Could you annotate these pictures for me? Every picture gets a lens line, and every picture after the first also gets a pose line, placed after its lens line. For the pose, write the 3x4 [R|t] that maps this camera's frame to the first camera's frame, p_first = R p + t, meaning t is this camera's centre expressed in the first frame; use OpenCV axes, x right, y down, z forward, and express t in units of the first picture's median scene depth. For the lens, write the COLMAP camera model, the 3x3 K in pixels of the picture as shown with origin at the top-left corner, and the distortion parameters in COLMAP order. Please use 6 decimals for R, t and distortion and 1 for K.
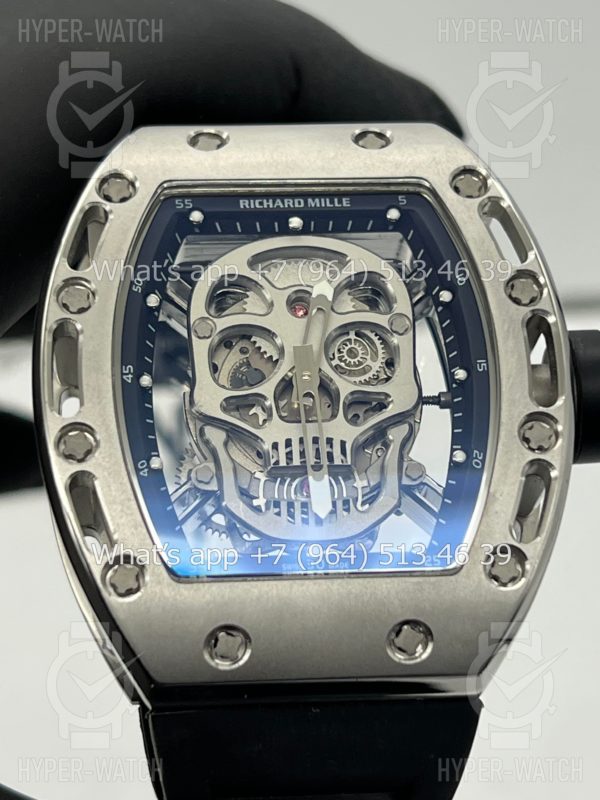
lens RADIAL K [[1859.5, 0, 300.0], [0, 1859.5, 400.0], [0, 0, 1]] dist [0.229681, 0.199082]
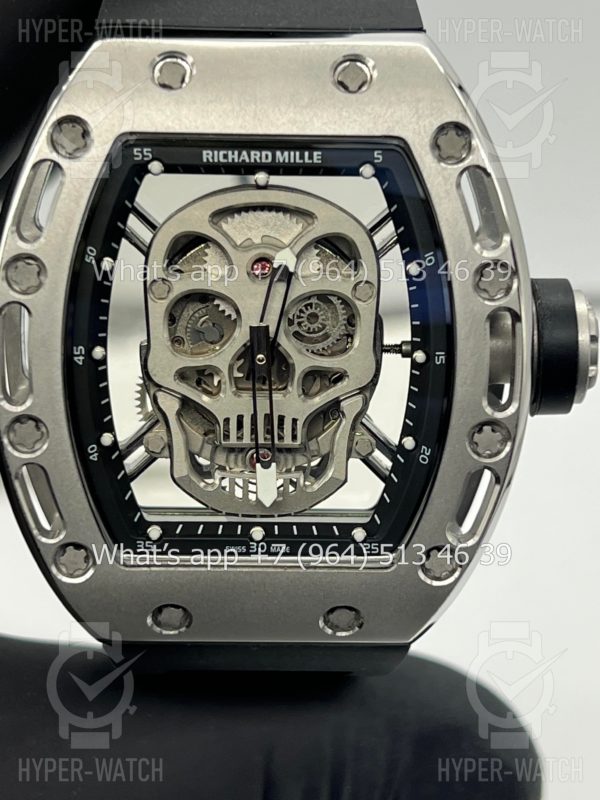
lens RADIAL K [[1859.5, 0, 300.0], [0, 1859.5, 400.0], [0, 0, 1]] dist [0.229681, 0.199082]
pose [[0.996914, 0.072548, -0.029977, 0.054012], [-0.047037, 0.857827, 0.511782, -0.488633], [0.062844, -0.508793, 0.858592, 0.140222]]
